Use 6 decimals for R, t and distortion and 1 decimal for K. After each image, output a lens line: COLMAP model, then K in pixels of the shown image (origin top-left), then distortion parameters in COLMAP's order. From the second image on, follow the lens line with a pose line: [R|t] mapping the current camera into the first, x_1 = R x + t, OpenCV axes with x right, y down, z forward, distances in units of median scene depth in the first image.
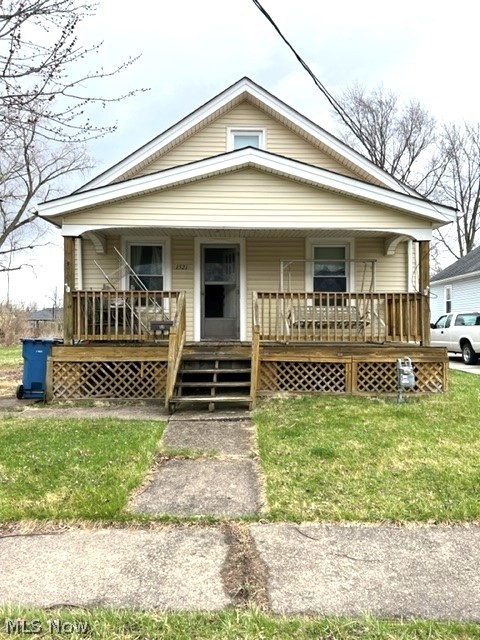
lens RADIAL K [[485.3, 0, 241.8], [0, 485.3, 322.1], [0, 0, 1]] dist [0.058402, -0.074328]
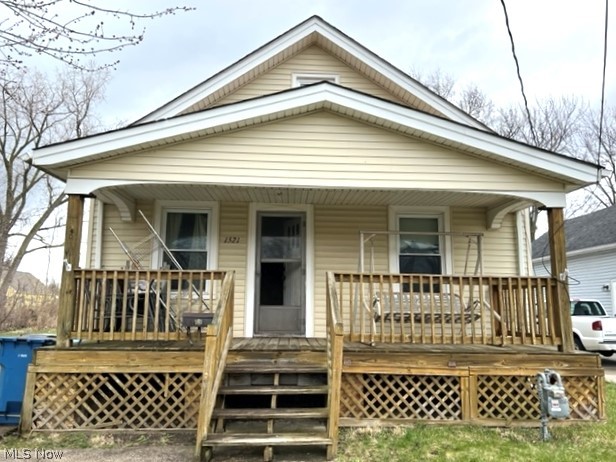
lens RADIAL K [[467.1, 0, 304.9], [0, 467.1, 231.1], [0, 0, 1]] dist [0.058402, -0.074328]
pose [[0.999679, 0.012358, 0.022105, -0.027680], [-0.008913, 0.988692, -0.149694, -0.019148], [-0.023705, 0.149449, 0.988485, 0.302229]]
